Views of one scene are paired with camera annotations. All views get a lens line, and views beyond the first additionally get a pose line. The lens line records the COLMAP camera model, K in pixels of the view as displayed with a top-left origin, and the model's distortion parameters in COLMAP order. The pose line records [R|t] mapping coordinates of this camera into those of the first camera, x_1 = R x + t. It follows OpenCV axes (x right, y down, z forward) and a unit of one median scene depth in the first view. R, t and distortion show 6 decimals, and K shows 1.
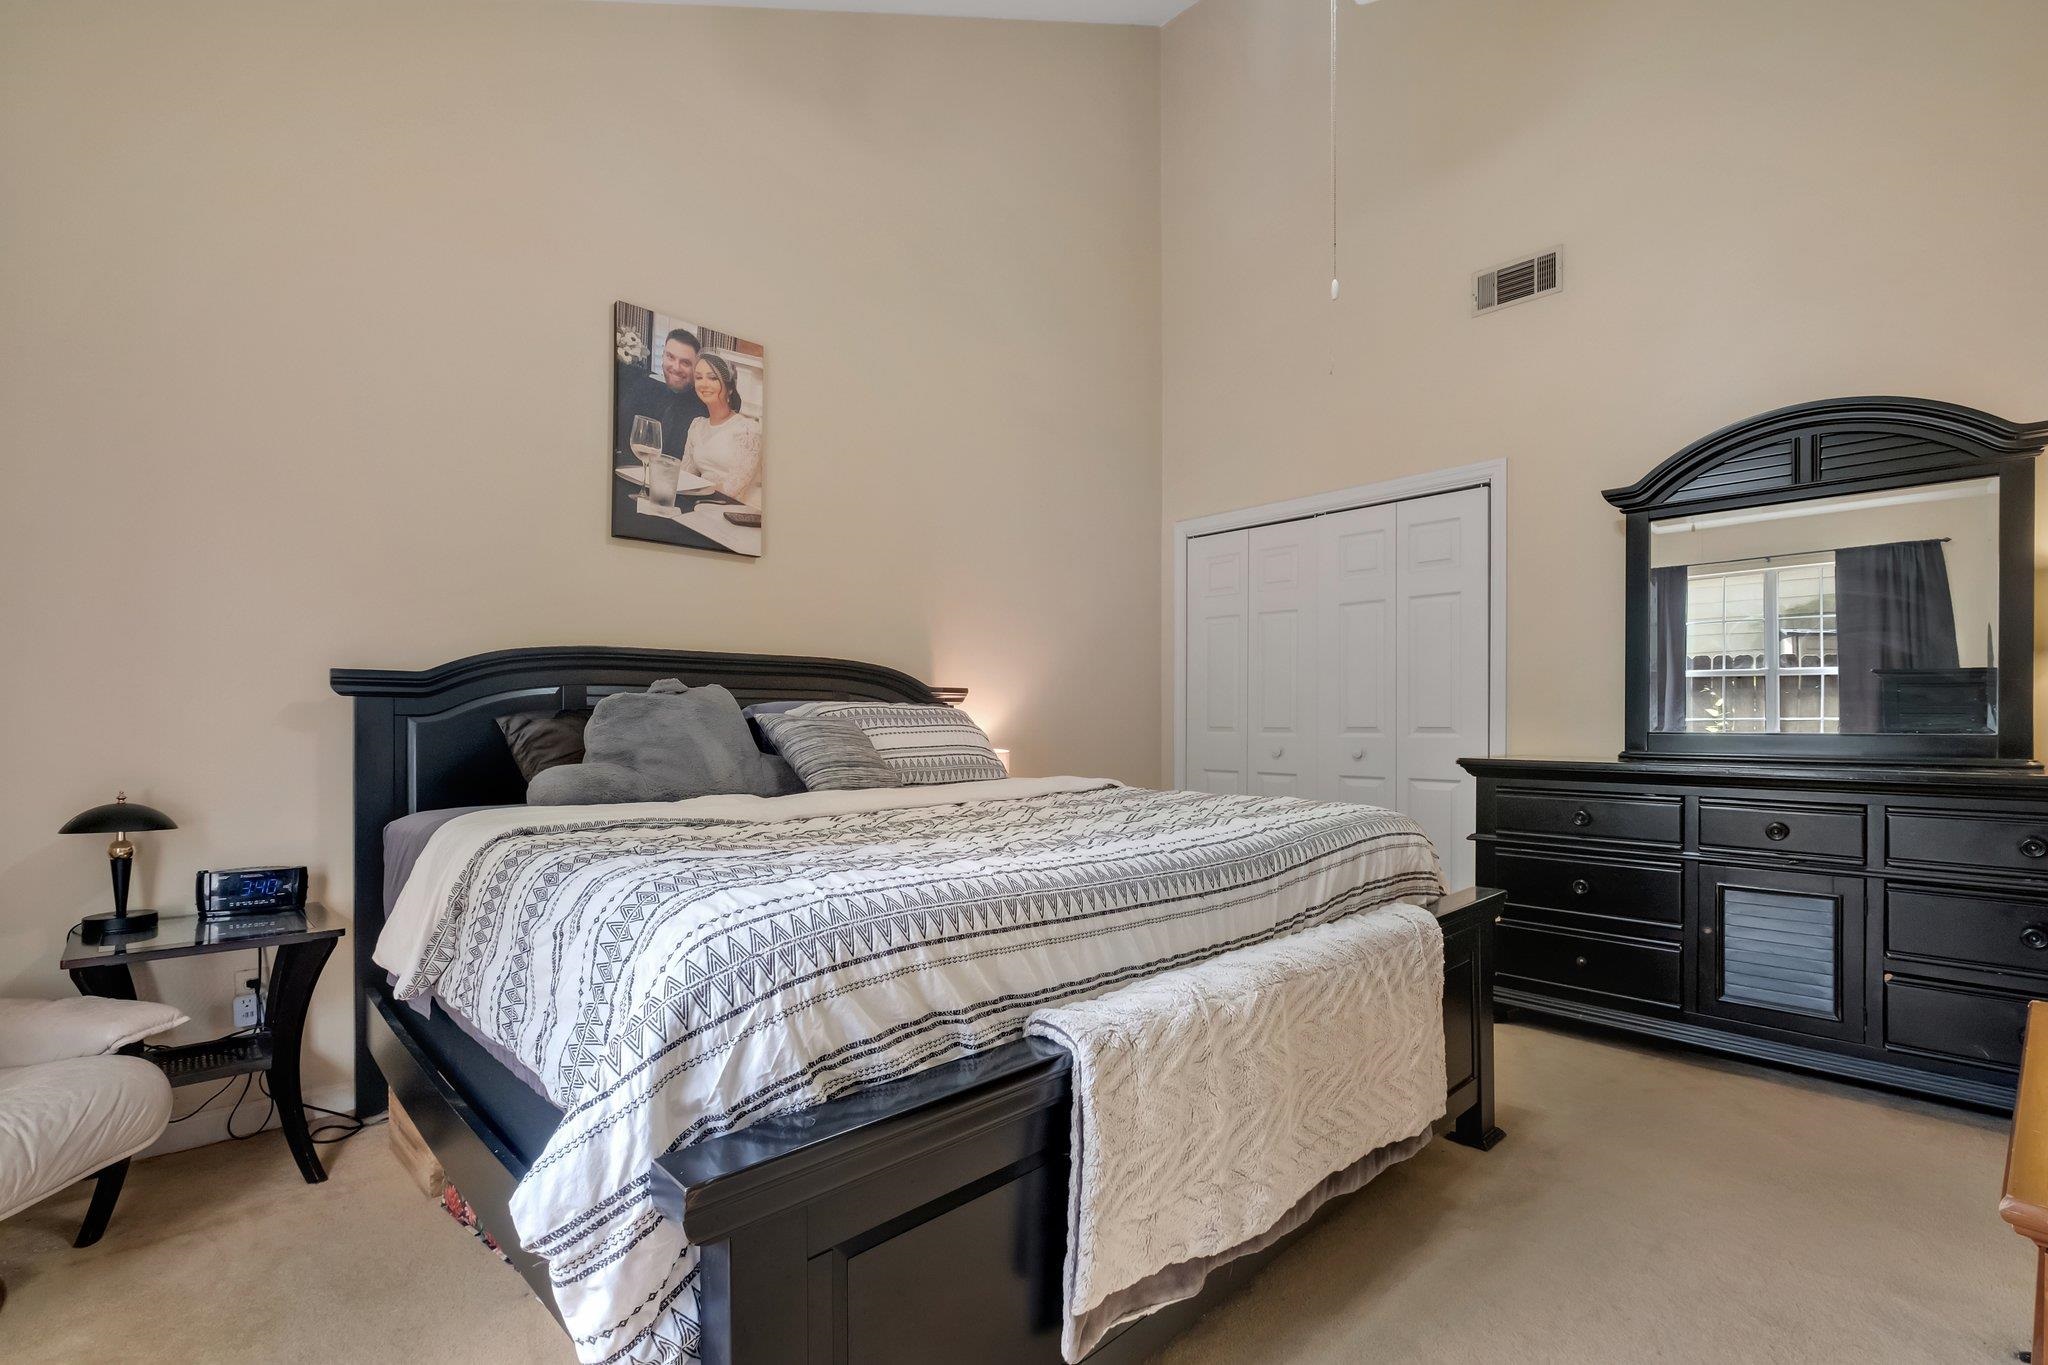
lens RADIAL K [[907.8, 0, 1007.2], [0, 907.8, 697.9], [0, 0, 1]] dist [-0.007555, 0.000012]
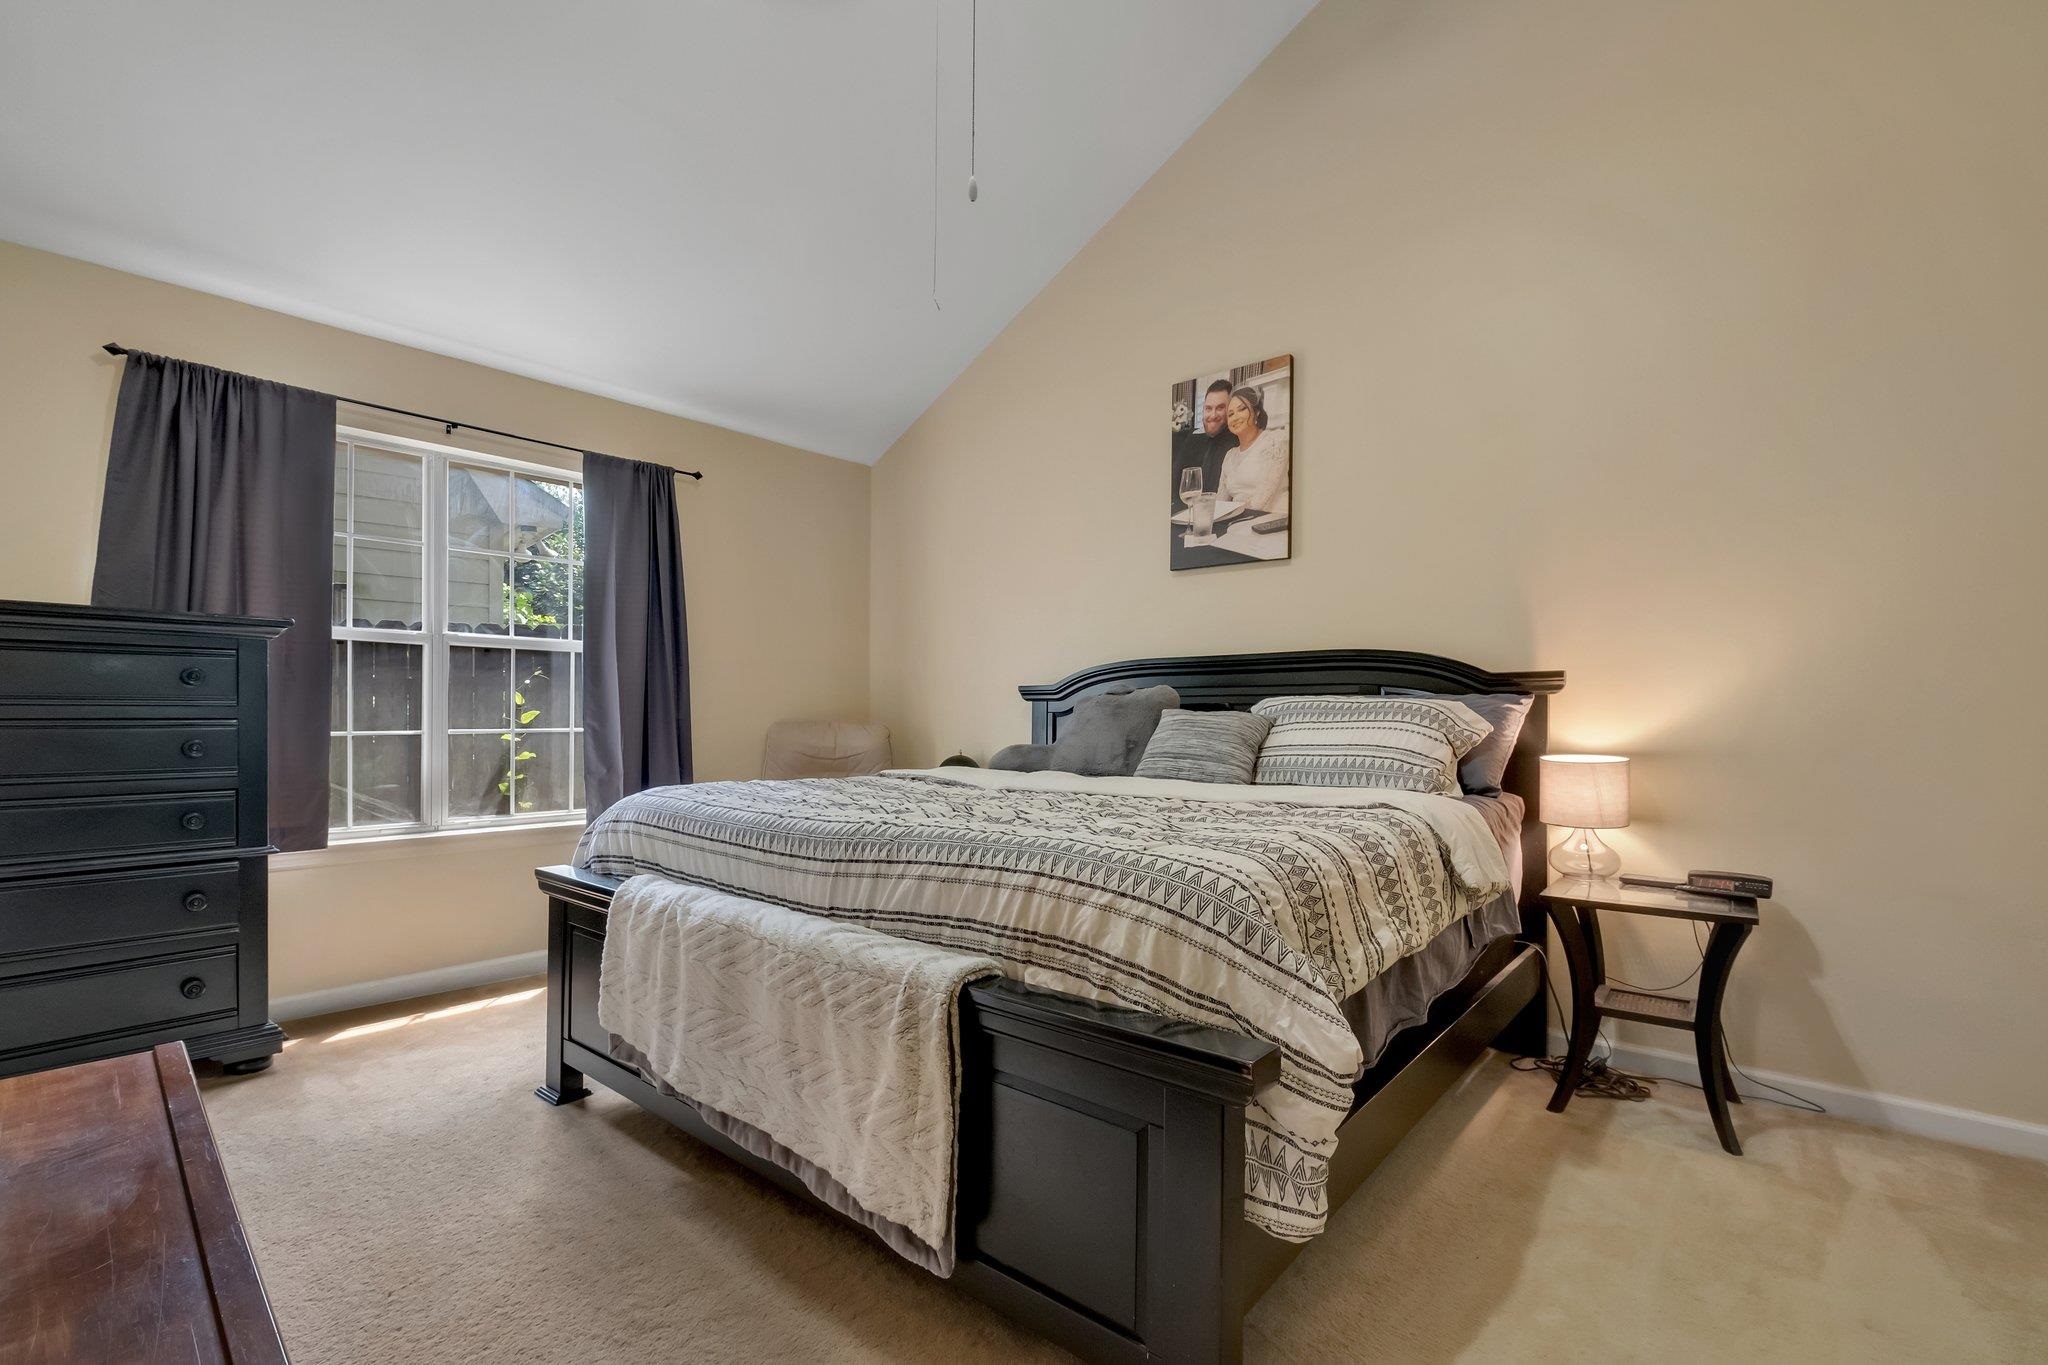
lens RADIAL K [[904.2, 0, 1015.7], [0, 904.2, 682.1], [0, 0, 1]] dist [-0.004950, -0.000053]
pose [[0.100514, -0.037486, -0.994229, 0.761831], [0.021936, 0.999131, -0.035453, 0.017460], [0.994694, -0.018246, 0.101249, 0.618656]]
